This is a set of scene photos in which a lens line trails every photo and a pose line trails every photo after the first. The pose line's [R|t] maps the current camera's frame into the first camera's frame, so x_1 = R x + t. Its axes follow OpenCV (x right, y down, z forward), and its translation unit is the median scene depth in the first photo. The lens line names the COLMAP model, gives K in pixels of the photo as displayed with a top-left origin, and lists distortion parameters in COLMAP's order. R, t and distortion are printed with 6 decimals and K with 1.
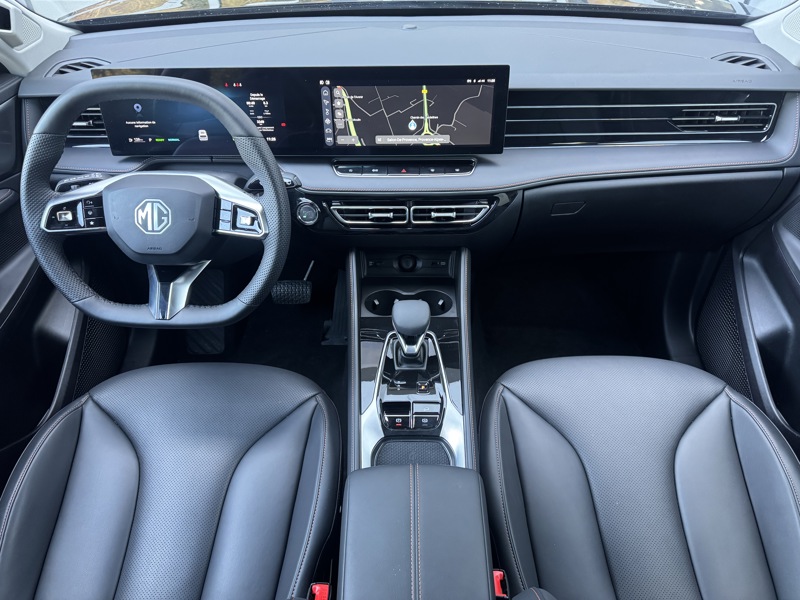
lens RADIAL K [[597.1, 0, 400.0], [0, 597.1, 300.0], [0, 0, 1]] dist [0.024171, -0.006835]
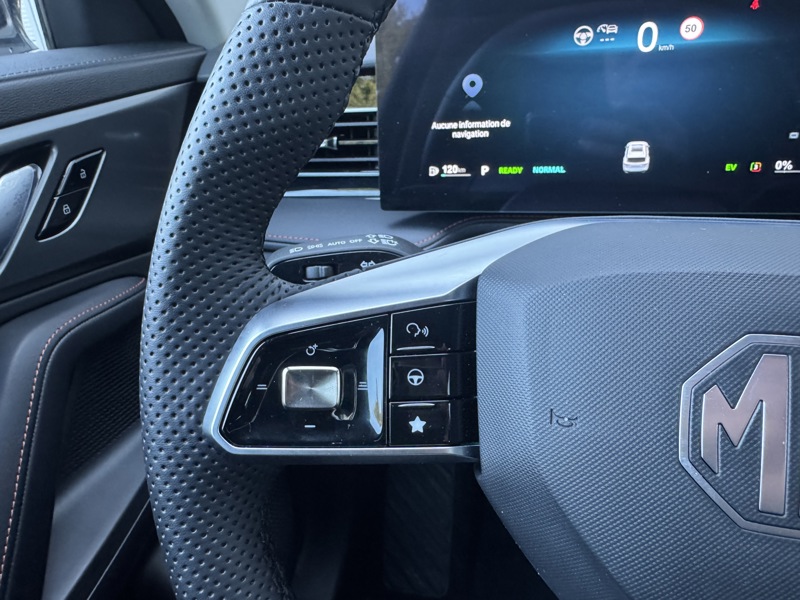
lens RADIAL K [[616.0, 0, 400.0], [0, 616.0, 300.0], [0, 0, 1]] dist [0.003550, 0.000309]
pose [[0.979153, 0.050618, -0.196714, -0.385057], [-0.089612, 0.976758, -0.194713, -0.103372], [0.182286, 0.208281, 0.960932, 0.624933]]
